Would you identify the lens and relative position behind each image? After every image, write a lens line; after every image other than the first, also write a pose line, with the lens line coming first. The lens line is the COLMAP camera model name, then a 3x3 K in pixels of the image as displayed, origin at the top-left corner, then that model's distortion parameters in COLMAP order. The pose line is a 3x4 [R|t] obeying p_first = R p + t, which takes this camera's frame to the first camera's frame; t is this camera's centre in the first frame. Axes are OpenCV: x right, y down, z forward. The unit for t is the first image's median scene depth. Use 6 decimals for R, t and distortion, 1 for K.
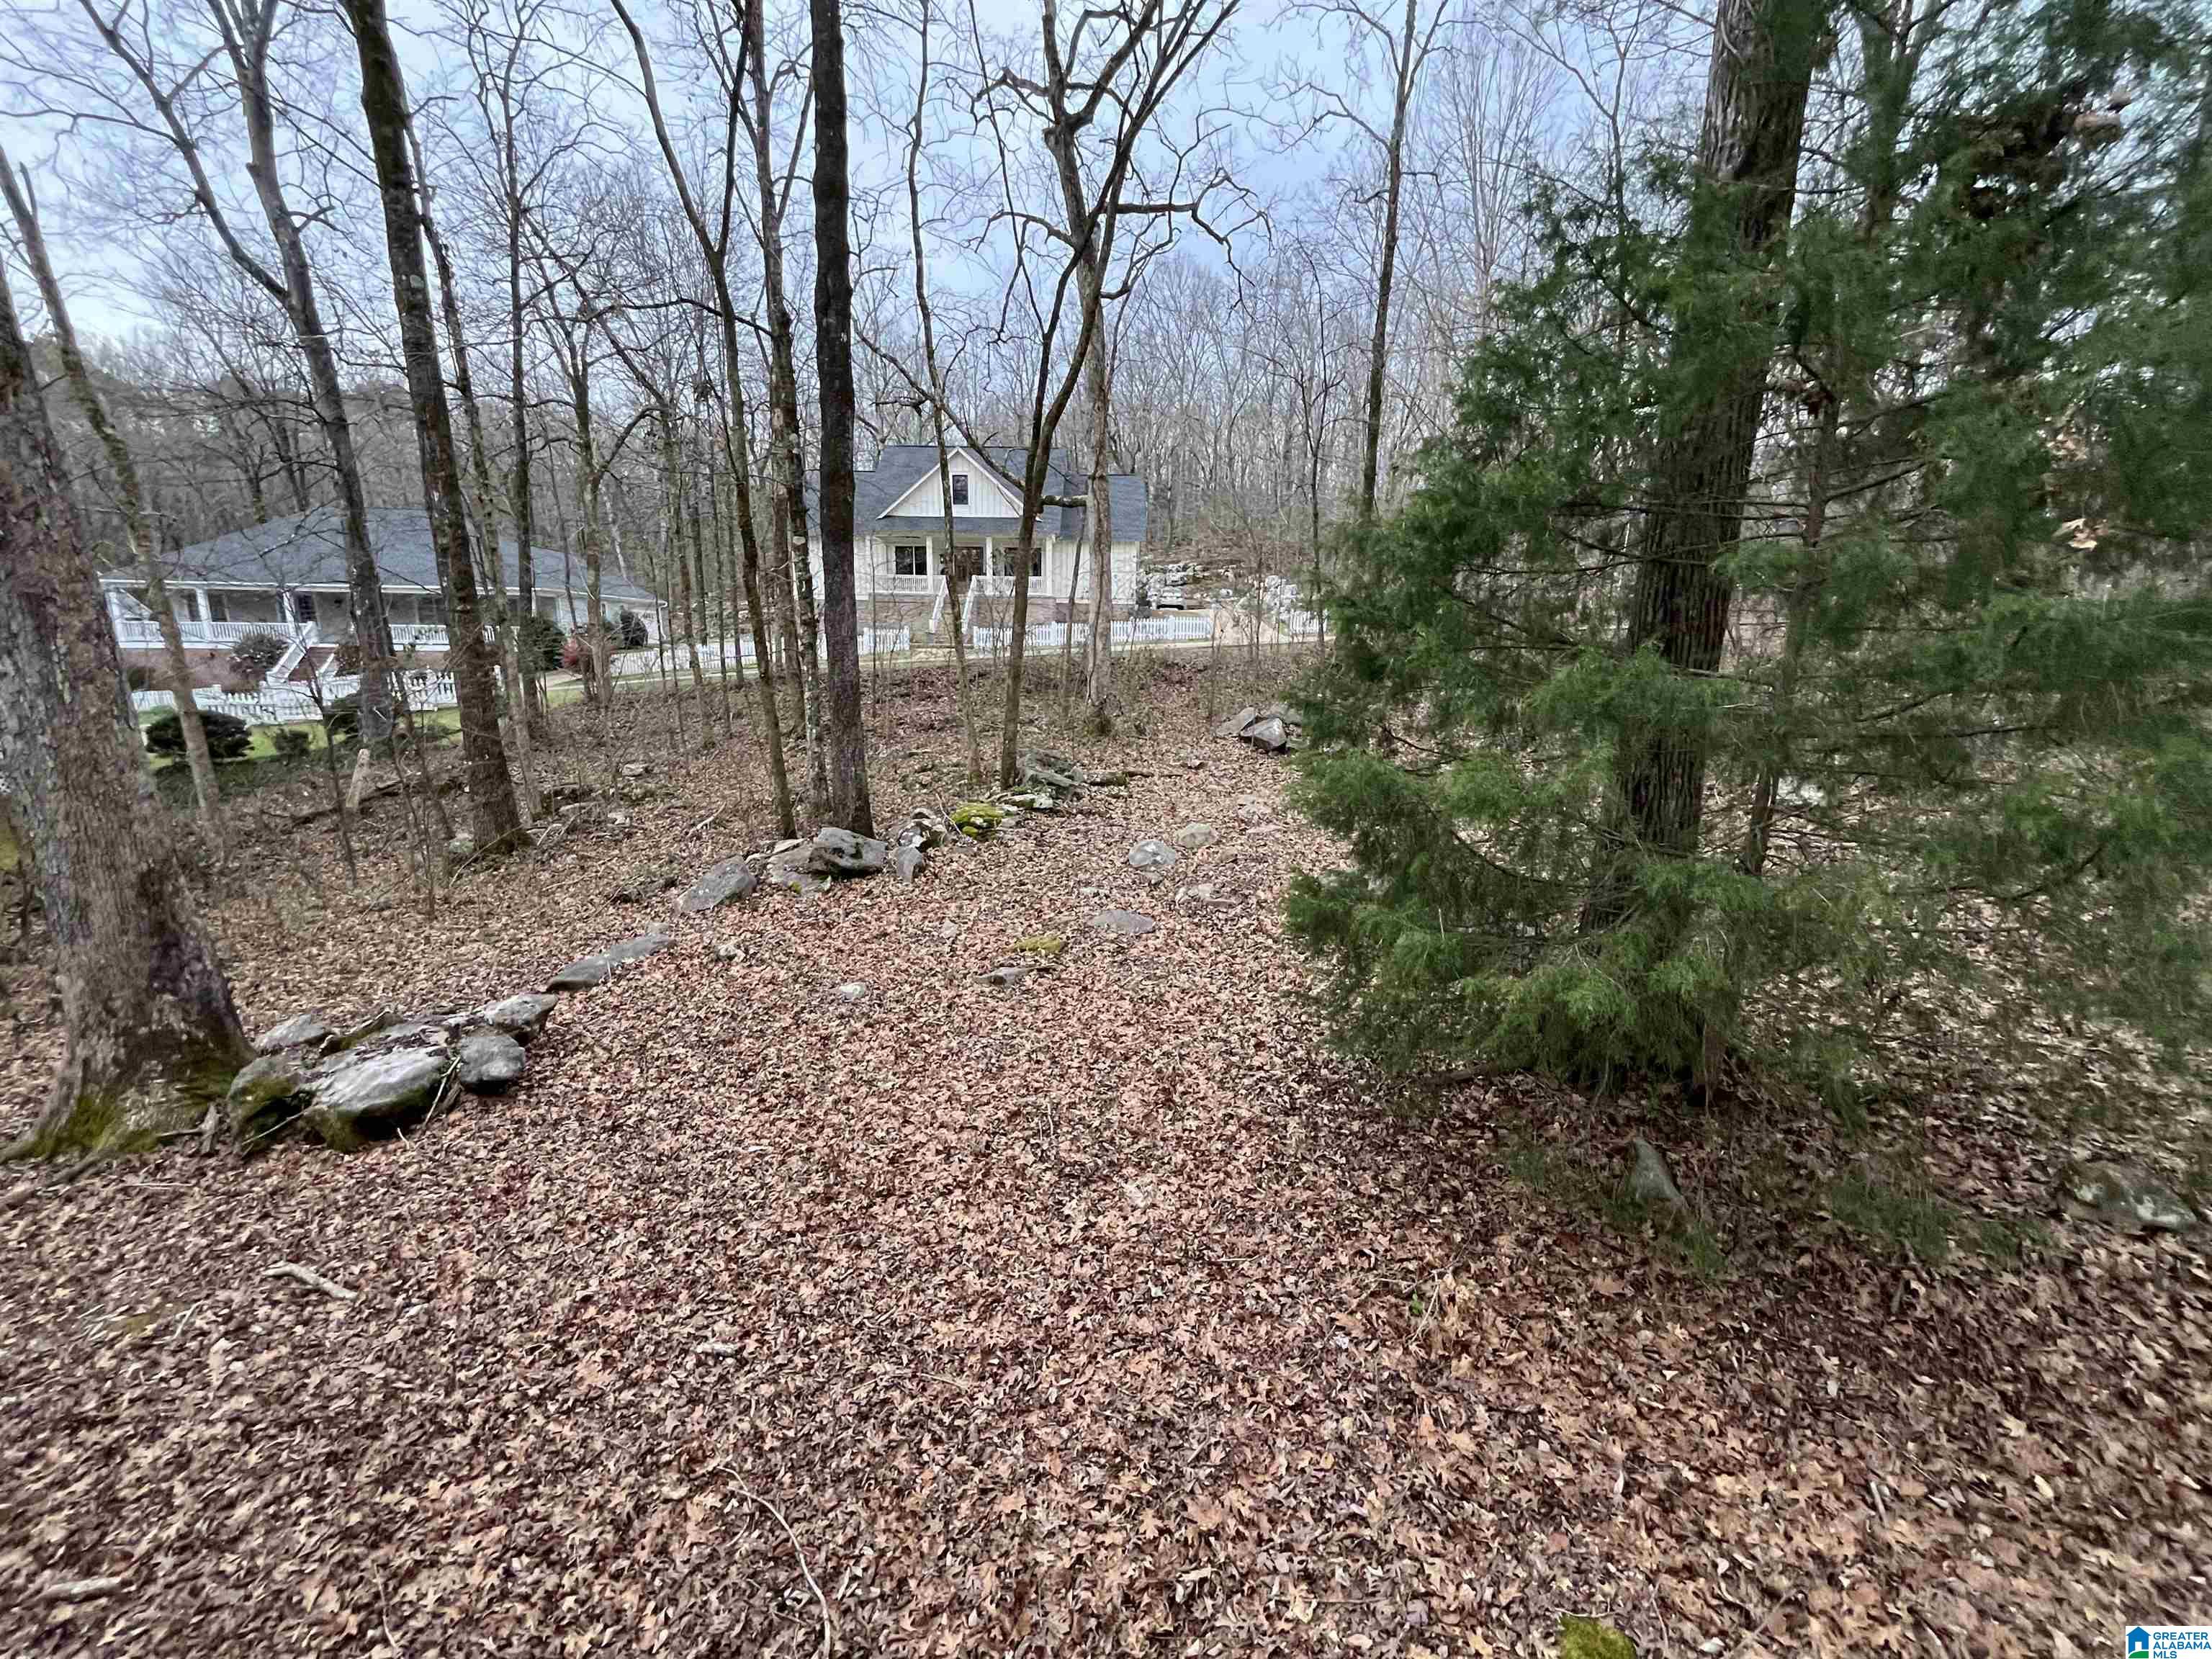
lens RADIAL K [[888.2, 0, 1099.6], [0, 888.2, 831.1], [0, 0, 1]] dist [-0.001448, -0.000244]
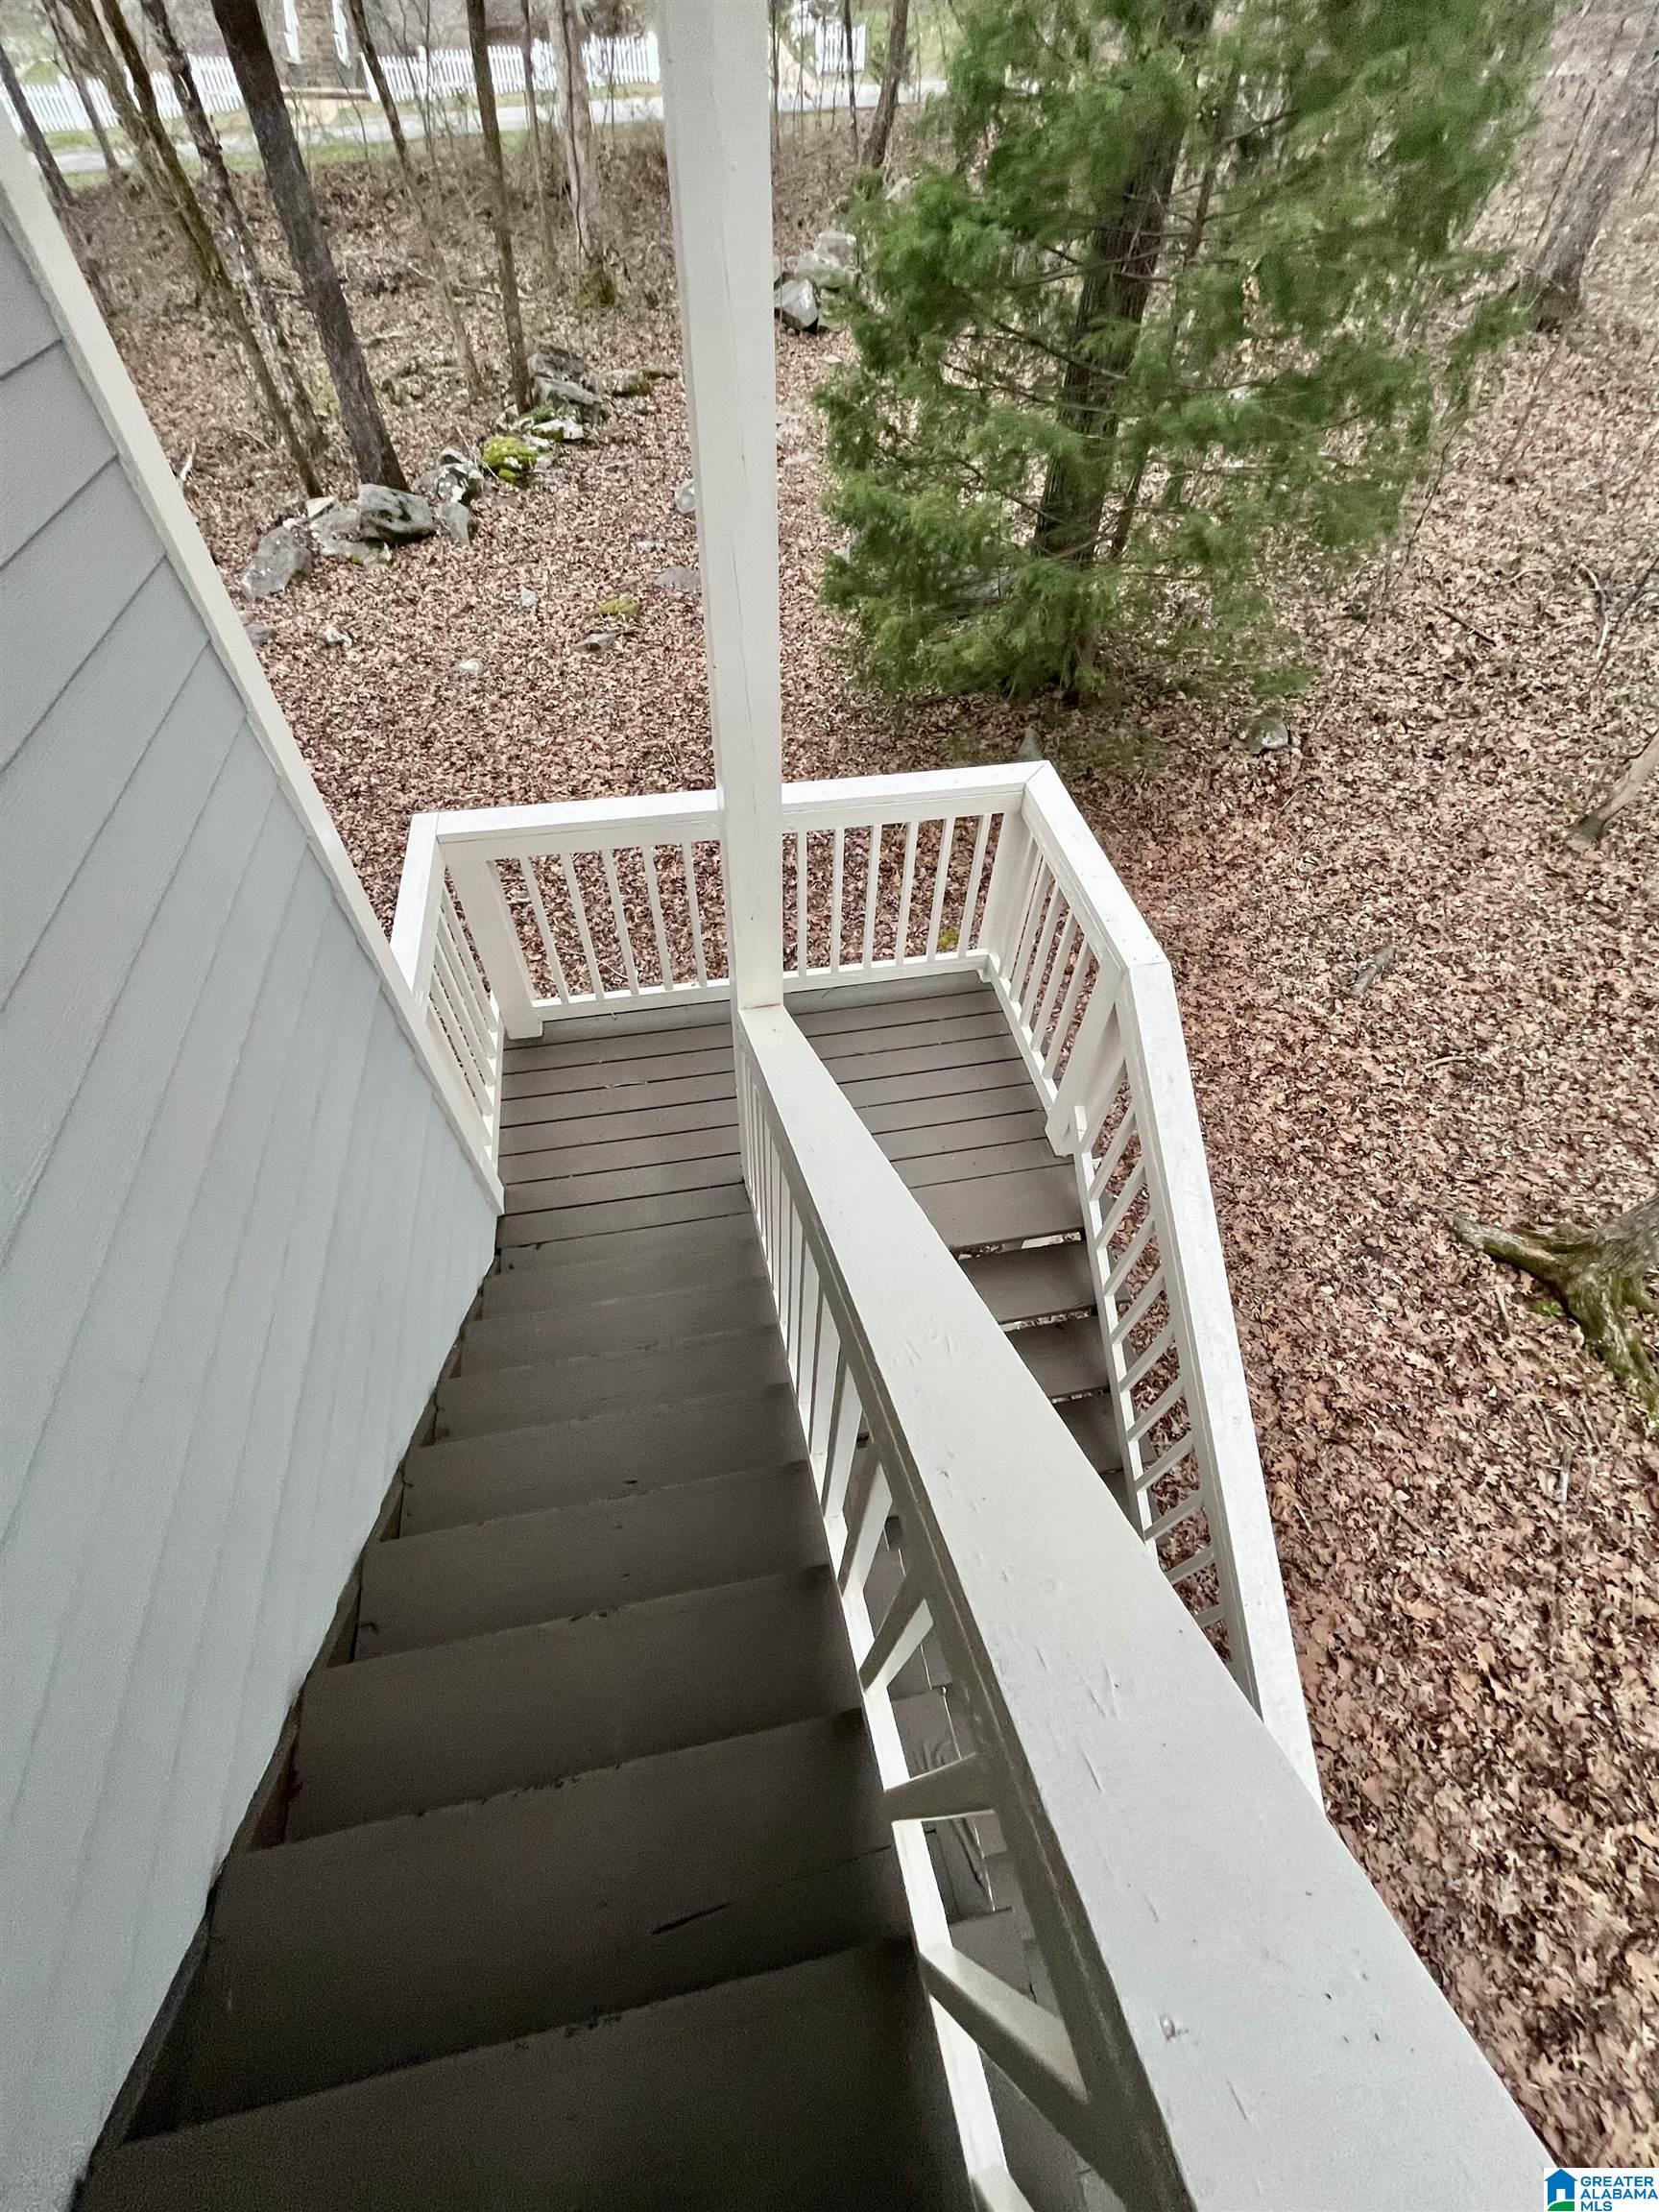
lens RADIAL K [[888.2, 0, 824.5], [0, 888.2, 1095.8], [0, 0, 1]] dist [-0.001448, -0.000244]
pose [[0.977454, -0.156812, 0.141396, -0.054812], [0.034016, 0.777860, 0.627516, -0.078760], [-0.208388, -0.608558, 0.765657, -0.274394]]
